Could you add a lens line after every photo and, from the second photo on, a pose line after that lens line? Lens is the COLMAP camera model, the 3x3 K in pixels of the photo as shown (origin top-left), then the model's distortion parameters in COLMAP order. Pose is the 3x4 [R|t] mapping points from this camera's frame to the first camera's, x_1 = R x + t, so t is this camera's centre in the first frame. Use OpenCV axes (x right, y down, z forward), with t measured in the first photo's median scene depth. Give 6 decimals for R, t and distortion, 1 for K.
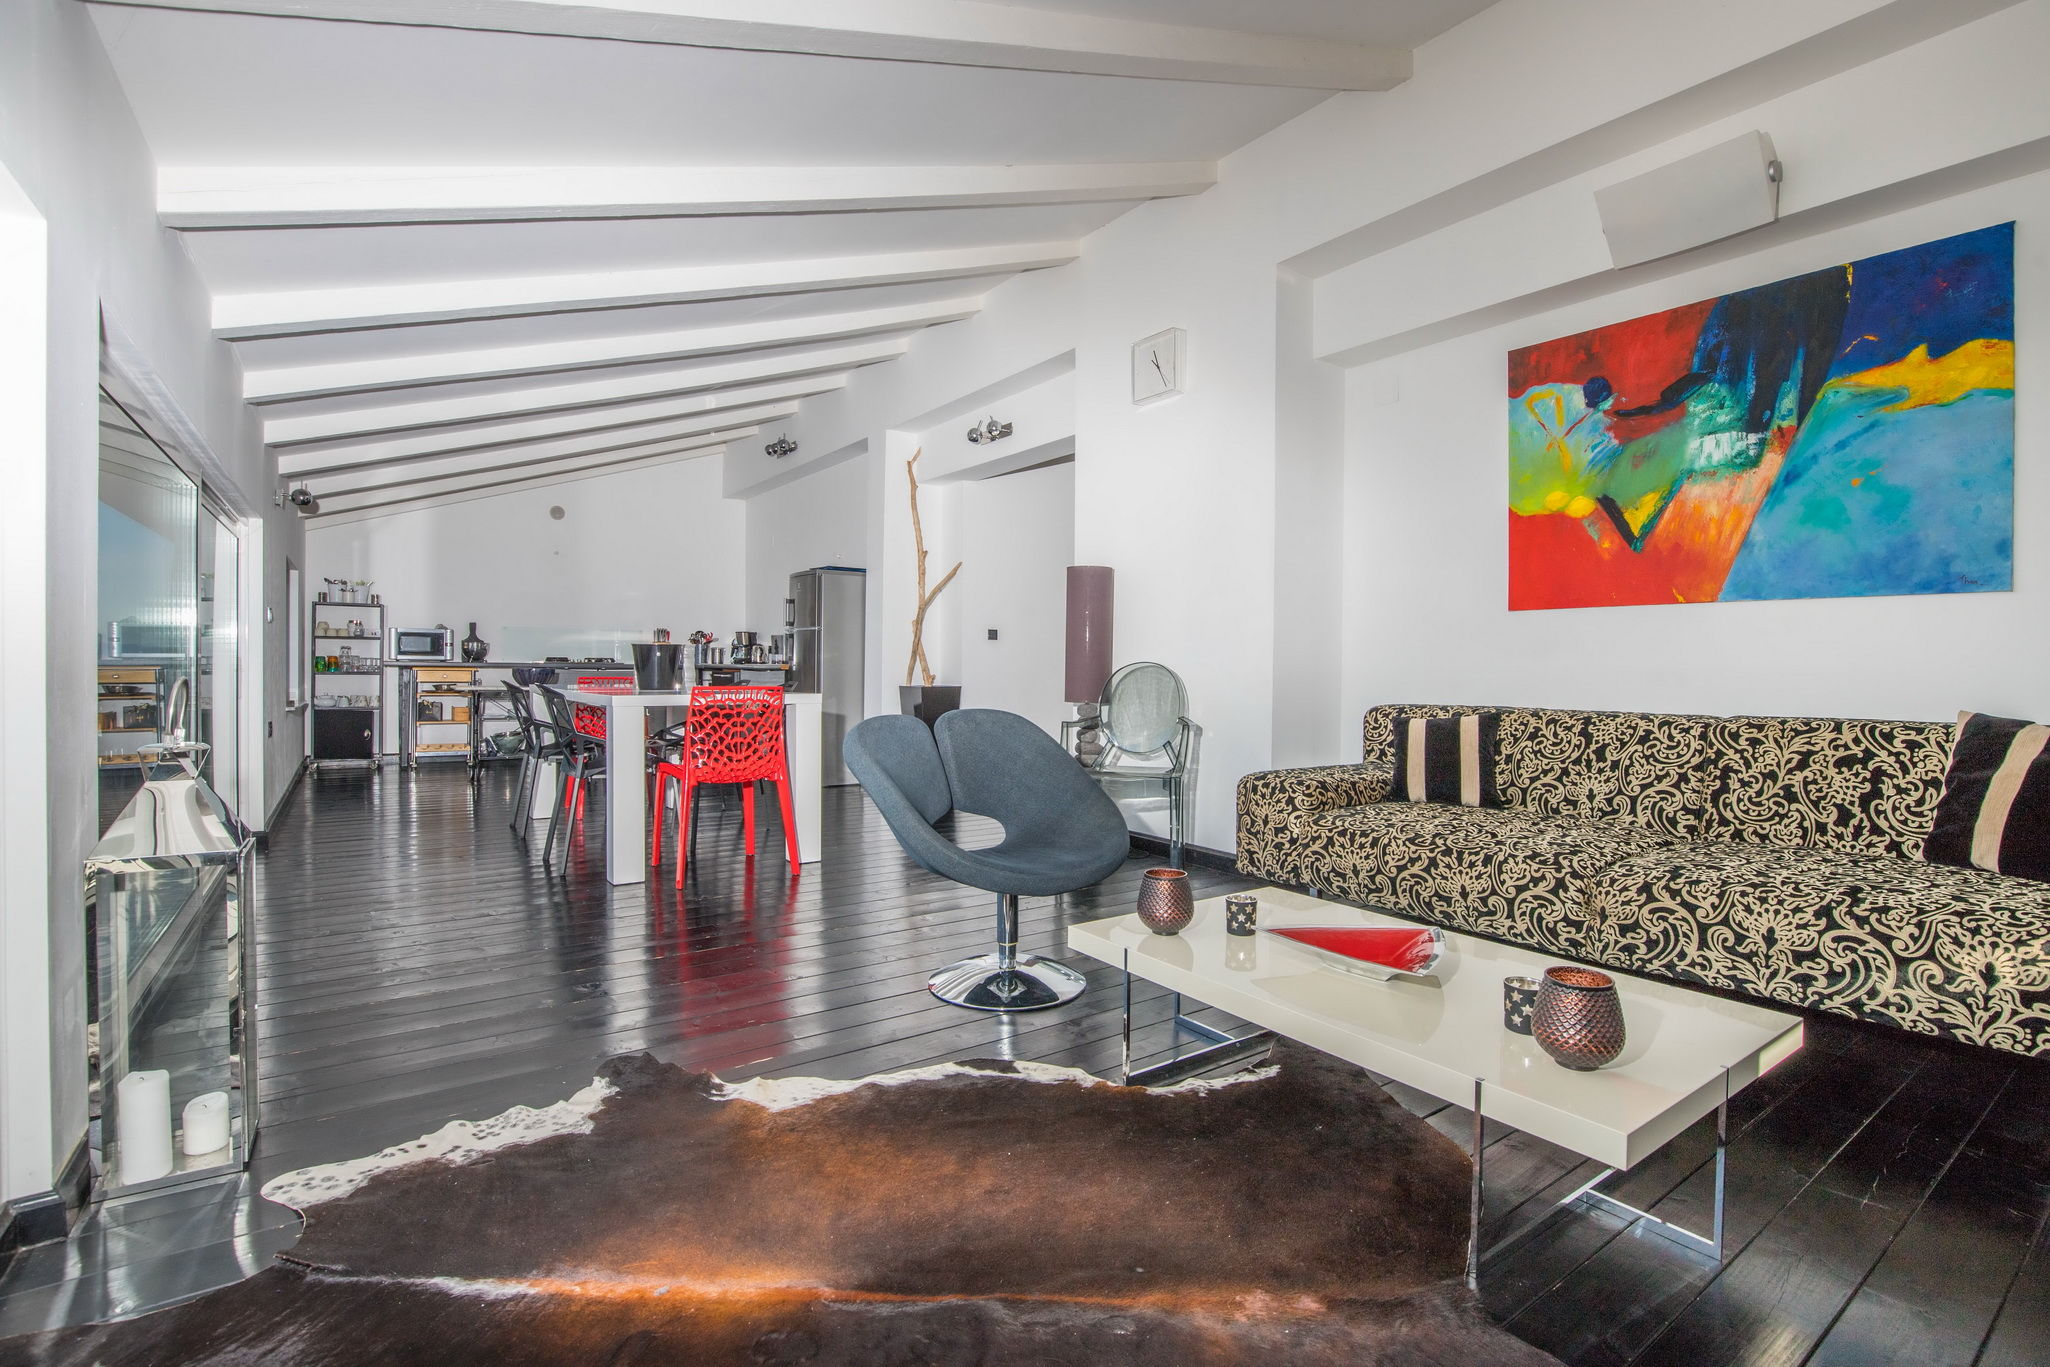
lens RADIAL K [[956.6, 0, 1052.1], [0, 956.6, 676.6], [0, 0, 1]] dist [-0.035221, 0.000050]
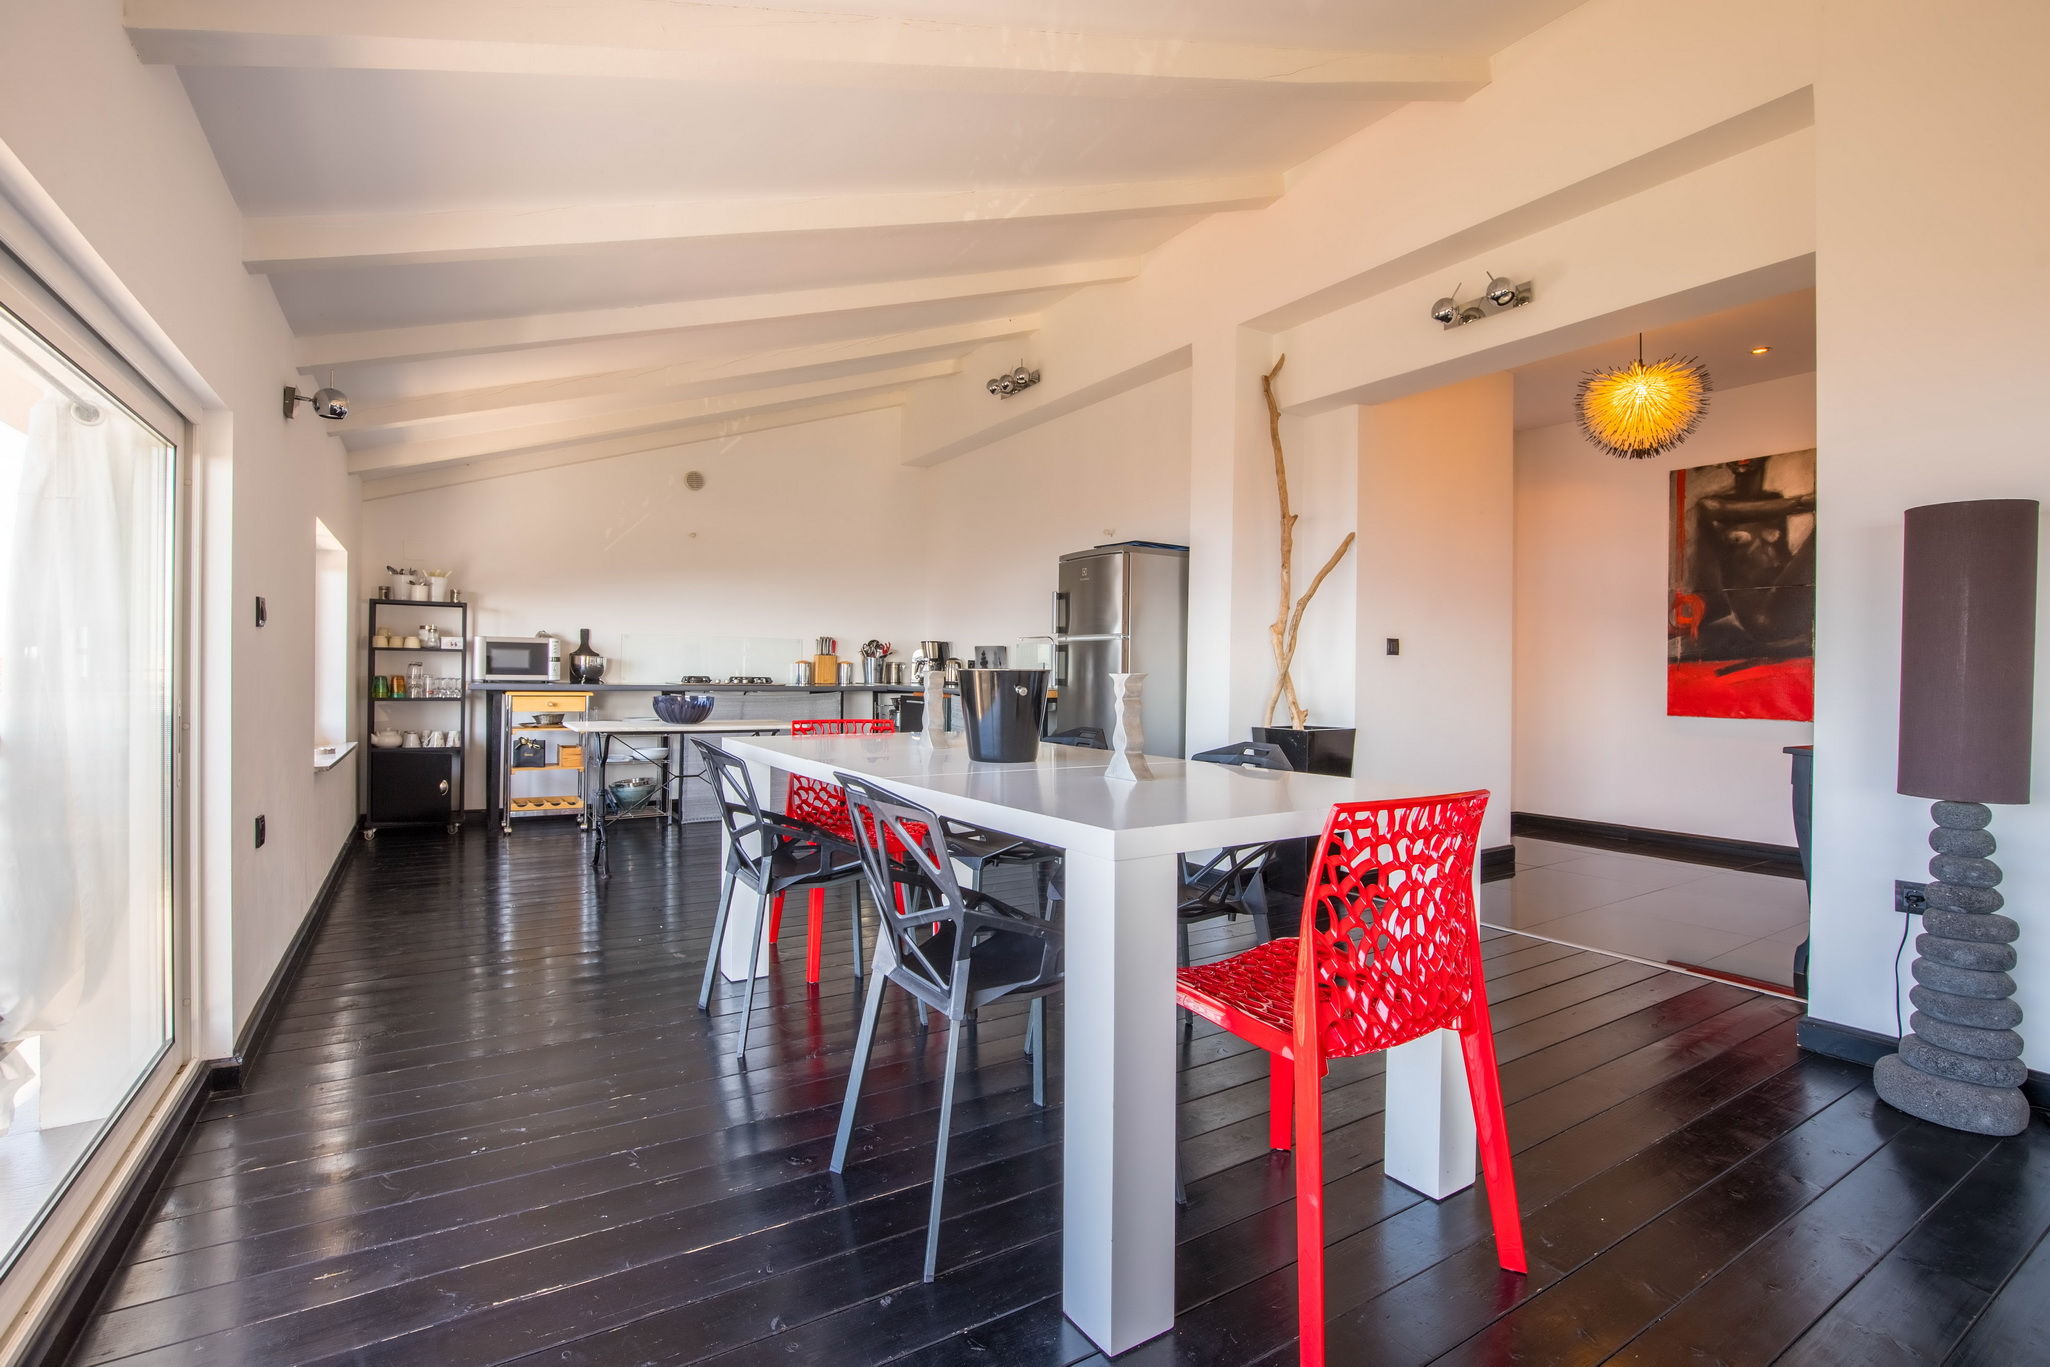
lens RADIAL K [[956.6, 0, 1052.1], [0, 956.6, 676.6], [0, 0, 1]] dist [-0.035221, 0.000050]
pose [[0.998118, 0.001707, -0.061298, -0.232748], [-0.002289, 0.999953, -0.009427, -0.015928], [0.061279, 0.009550, 0.998075, 0.324262]]
